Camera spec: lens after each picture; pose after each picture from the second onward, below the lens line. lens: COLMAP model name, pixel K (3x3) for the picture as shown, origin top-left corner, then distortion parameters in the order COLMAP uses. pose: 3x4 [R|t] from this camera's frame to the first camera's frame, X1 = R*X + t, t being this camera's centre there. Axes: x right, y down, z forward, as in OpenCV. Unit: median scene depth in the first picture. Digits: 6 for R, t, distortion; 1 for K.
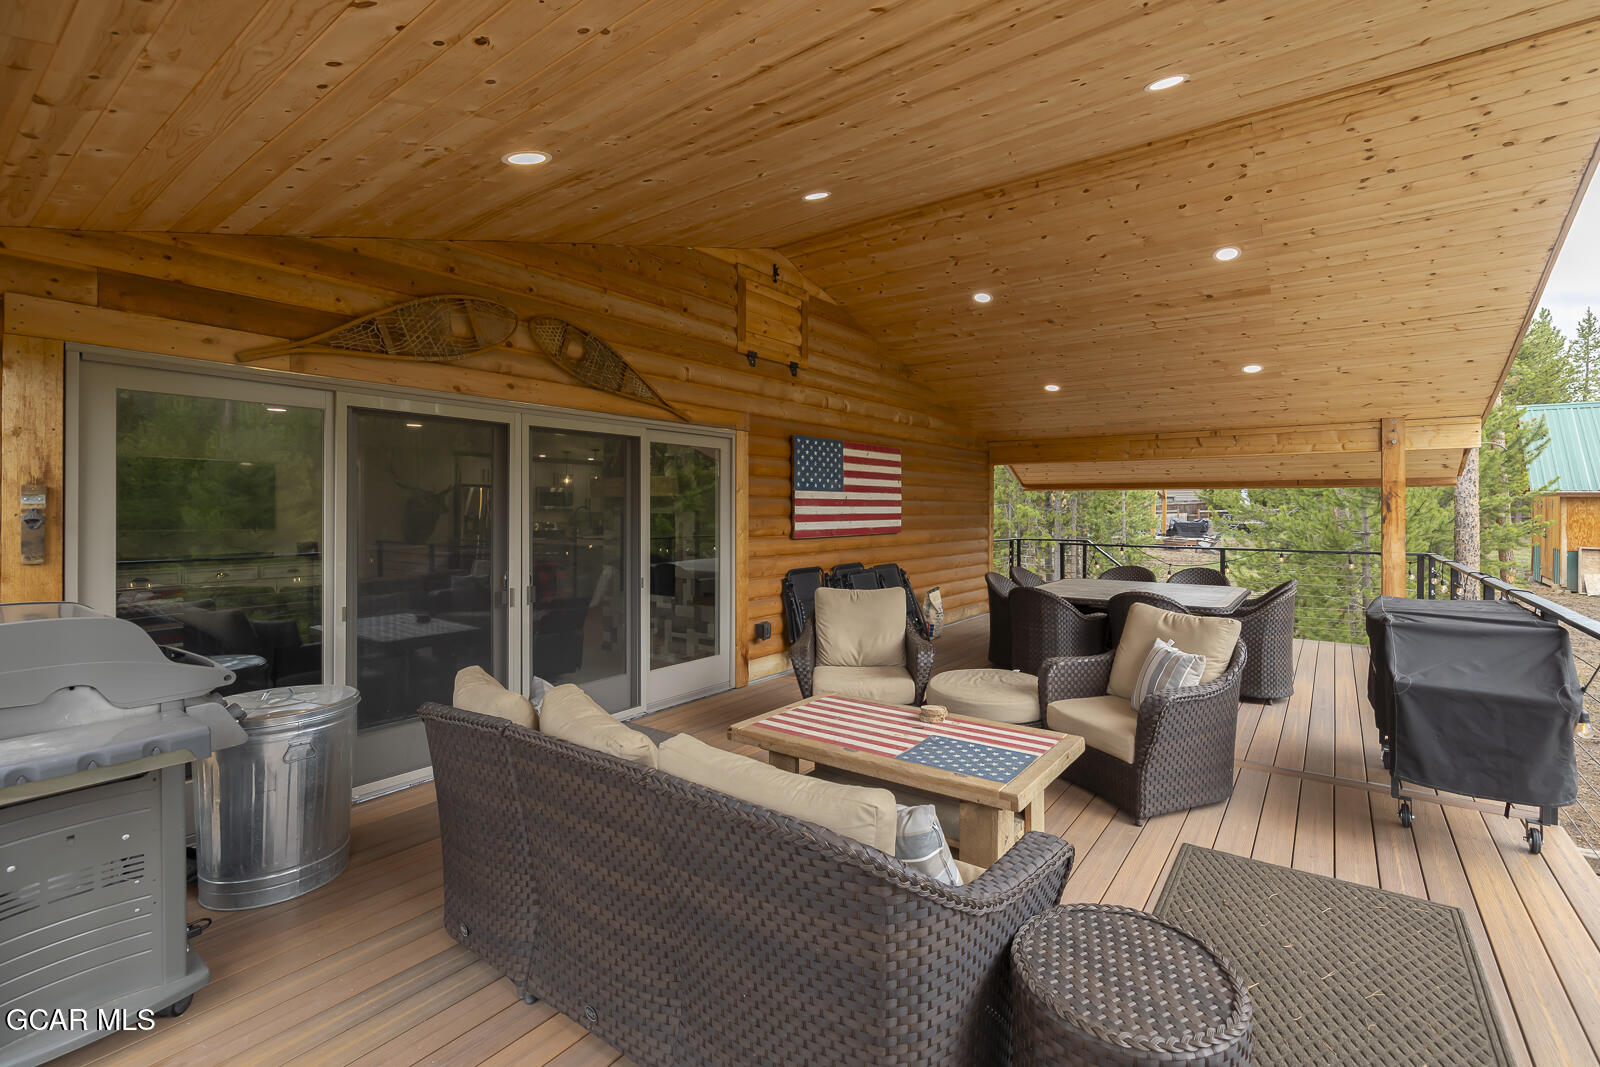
lens RADIAL K [[684.8, 0, 873.7], [0, 684.8, 510.7], [0, 0, 1]] dist [-0.000520, -0.000017]
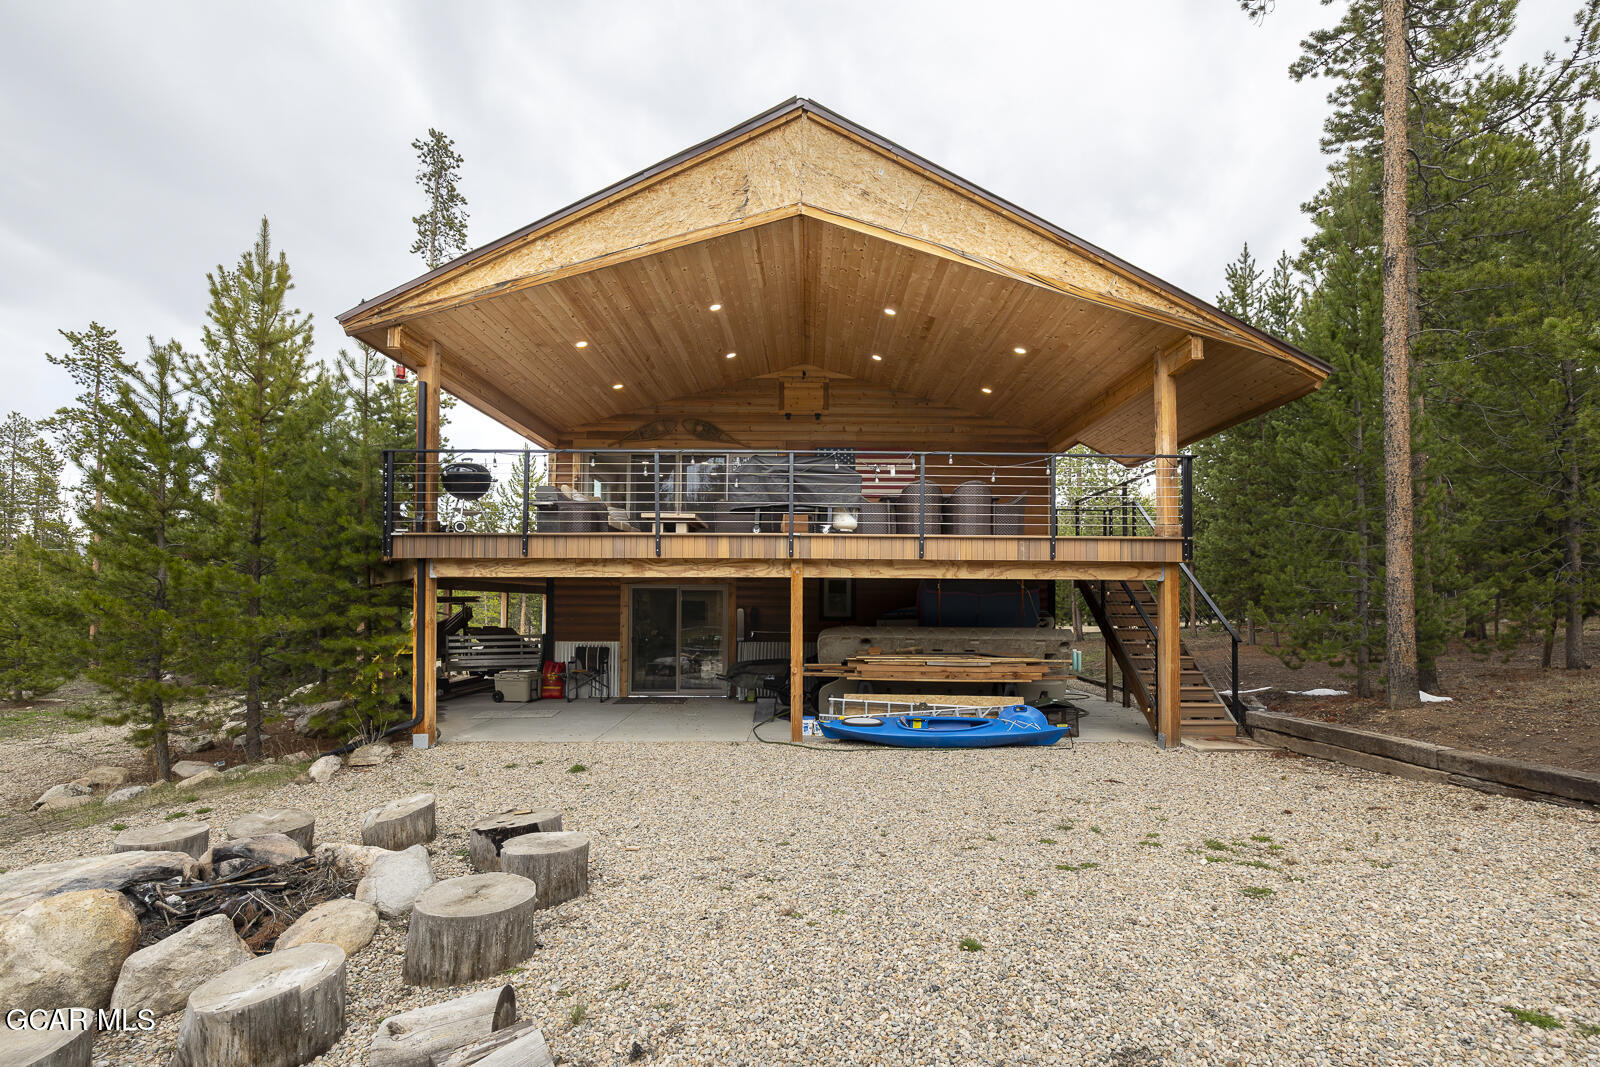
lens RADIAL K [[728.8, 0, 857.3], [0, 728.8, 588.2], [0, 0, 1]] dist [-0.000887, -0.000194]
pose [[0.606867, -0.016947, -0.794622, 1.875269], [0.004119, 0.999826, -0.018177, 0.392779], [0.794792, 0.007758, 0.606832, -0.278345]]
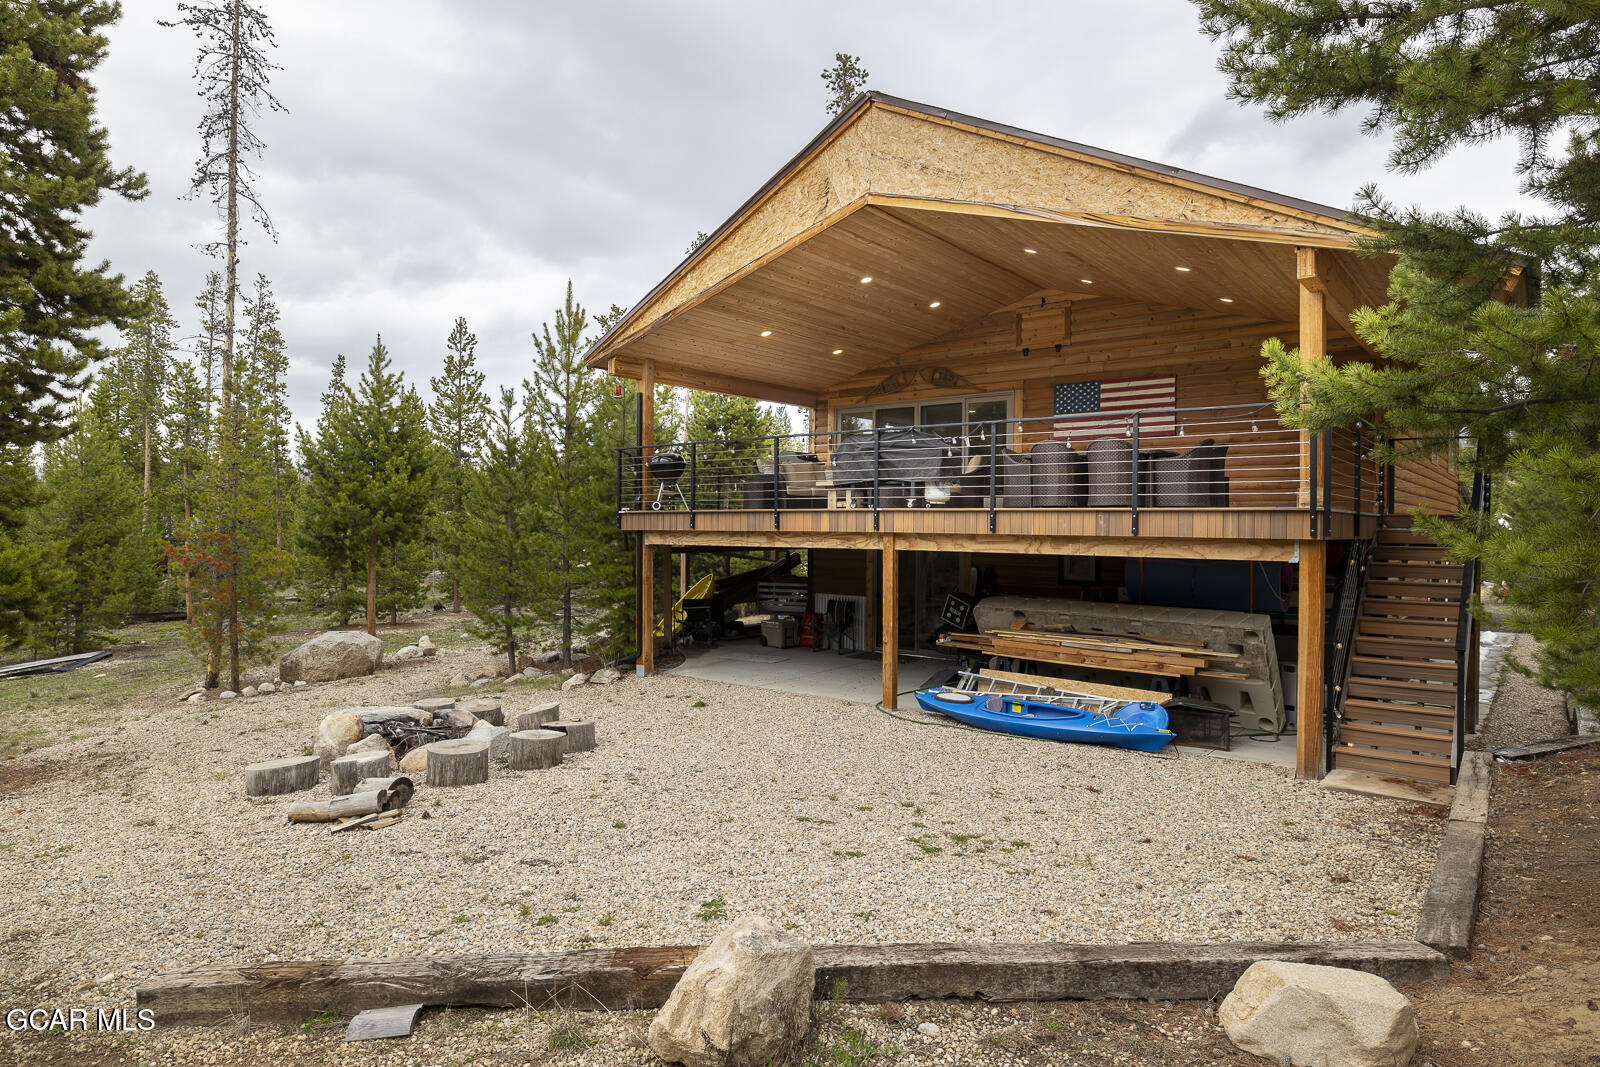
lens RADIAL K [[977.0, 0, 800.0], [0, 977.0, 533.5], [0, 0, 1]] dist [-0.006653, -0.000954]
pose [[-0.052704, 0.009781, -0.998562, 2.727749], [-0.000497, 0.999952, 0.009820, 0.282187], [0.998610, 0.001014, -0.052697, 0.492755]]
